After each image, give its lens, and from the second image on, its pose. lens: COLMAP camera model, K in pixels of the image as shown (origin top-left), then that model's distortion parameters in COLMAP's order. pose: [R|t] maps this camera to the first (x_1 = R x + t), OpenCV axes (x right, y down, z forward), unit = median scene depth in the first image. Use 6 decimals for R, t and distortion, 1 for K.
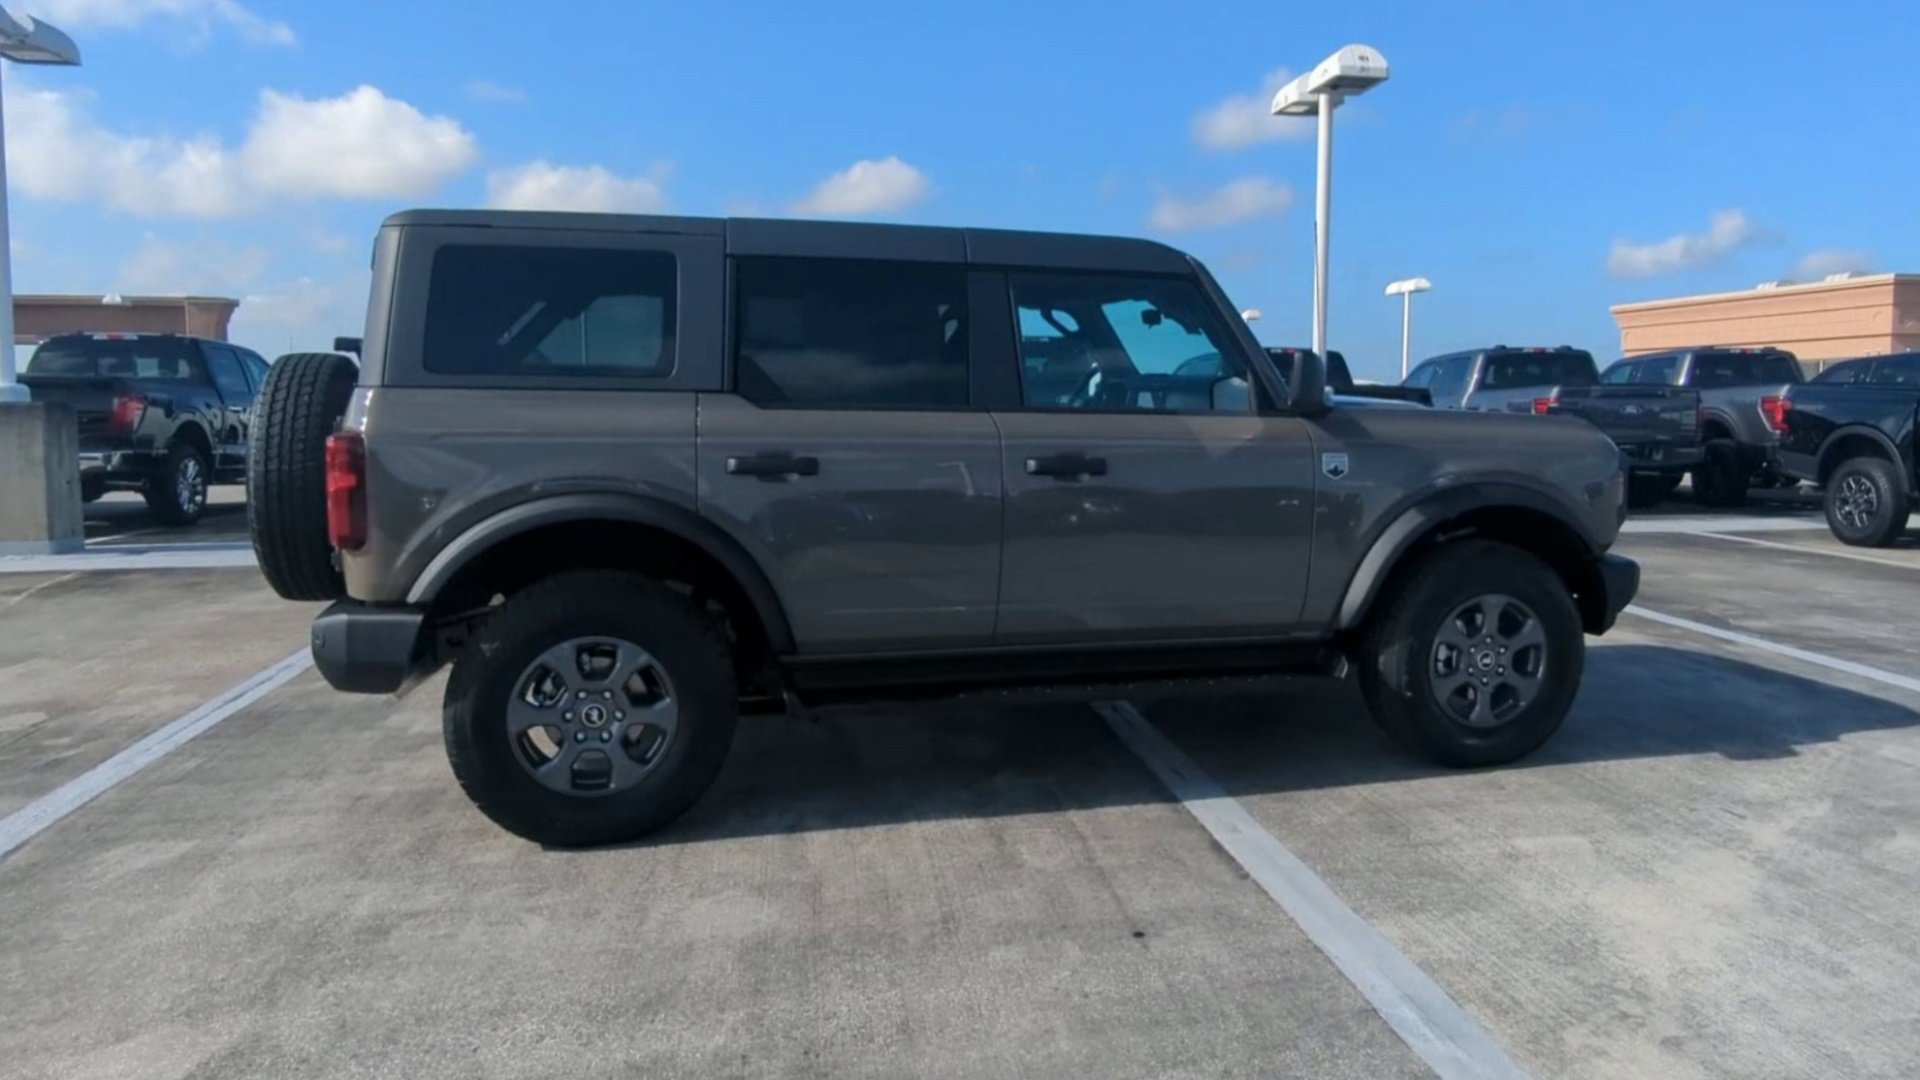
lens RADIAL K [[1331.6, 0, 1032.9], [0, 1331.6, 512.4], [0, 0, 1]] dist [0.000895, -0.003473]
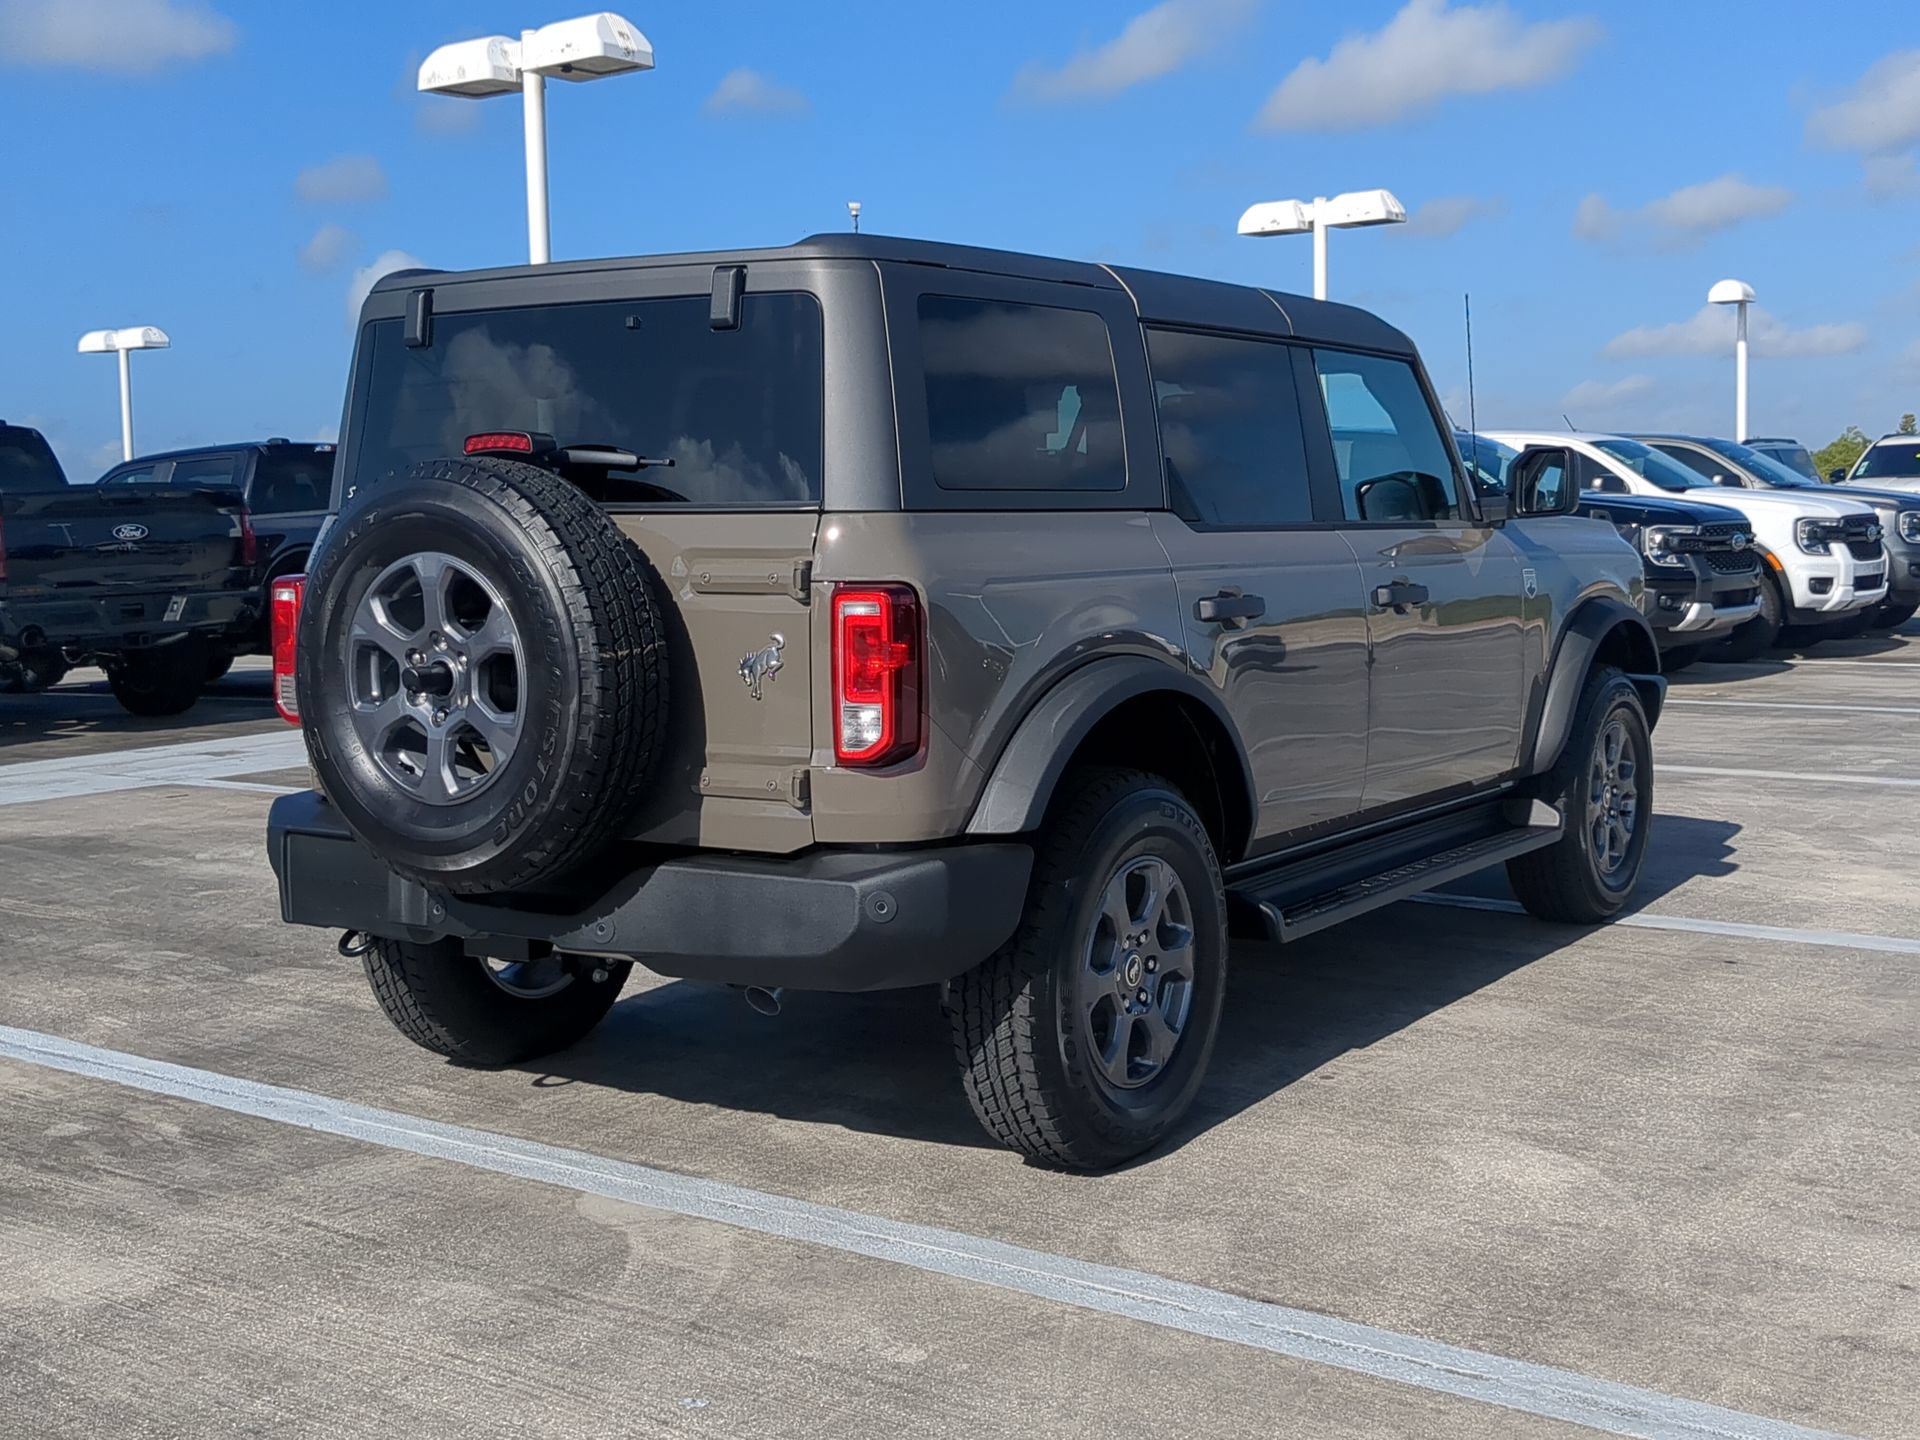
lens RADIAL K [[2141.1, 0, 960.0], [0, 2141.1, 720.0], [0, 0, 1]] dist [-0.000428, -0.006544]
pose [[0.762125, -0.083956, 0.641963, -1.072741], [0.078556, 0.996222, 0.037026, -0.027512], [-0.642646, 0.022212, 0.765841, 0.179950]]
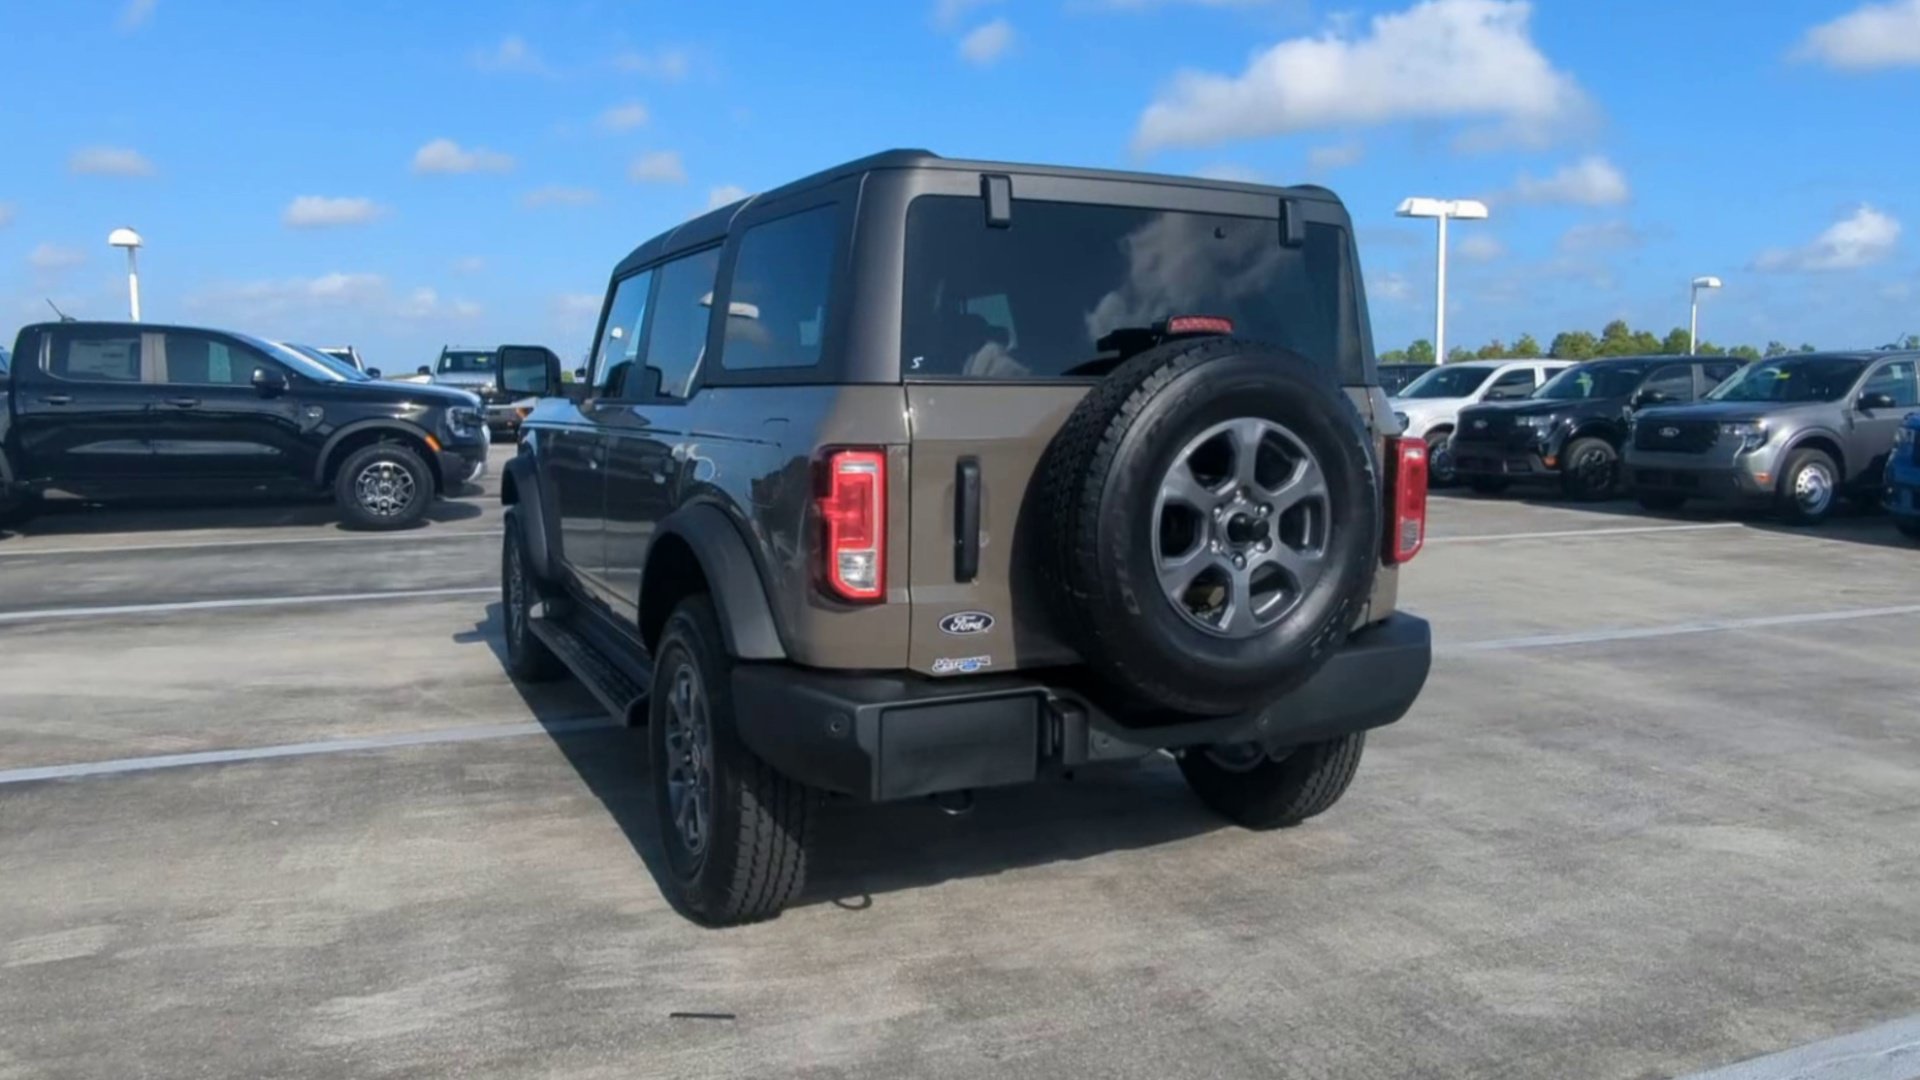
lens RADIAL K [[1371.8, 0, 1011.4], [0, 1371.8, 509.7], [0, 0, 1]] dist [0.001020, -0.001249]
pose [[-0.204918, -0.097529, 0.973908, -1.307630], [0.087495, 0.989214, 0.117472, -0.135974], [-0.974861, 0.109284, -0.194175, 1.358339]]
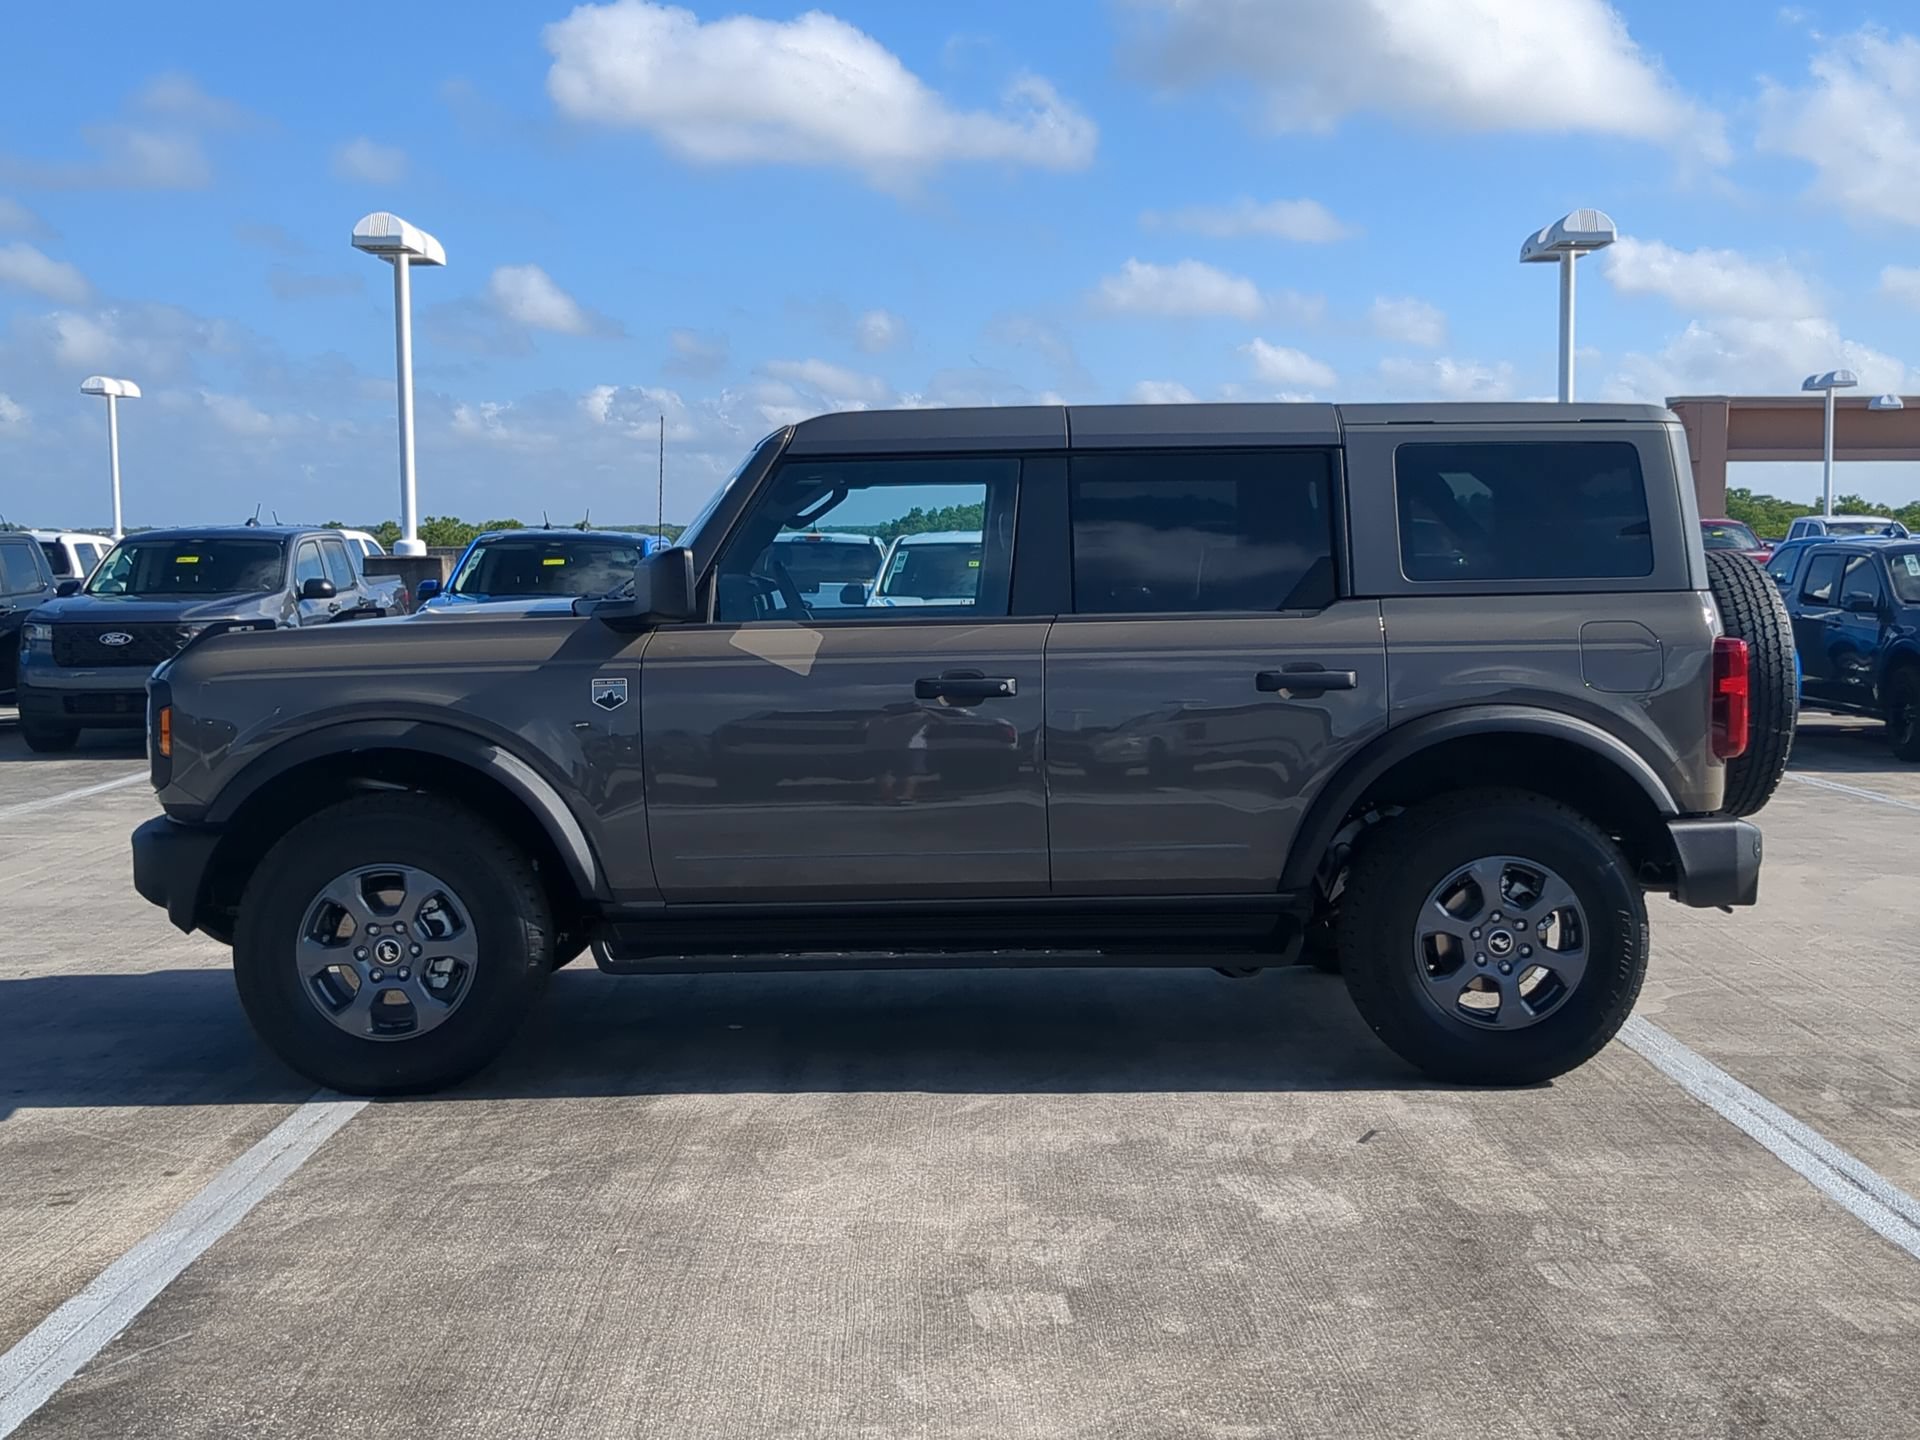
lens RADIAL K [[2283.9, 0, 960.0], [0, 2283.9, 720.0], [0, 0, 1]] dist [0.135300, -0.389186]
pose [[-0.981812, -0.012952, 0.189411, -0.607538], [0.018977, 0.985979, 0.165790, -0.292542], [-0.188903, 0.166369, -0.967800, 2.787511]]
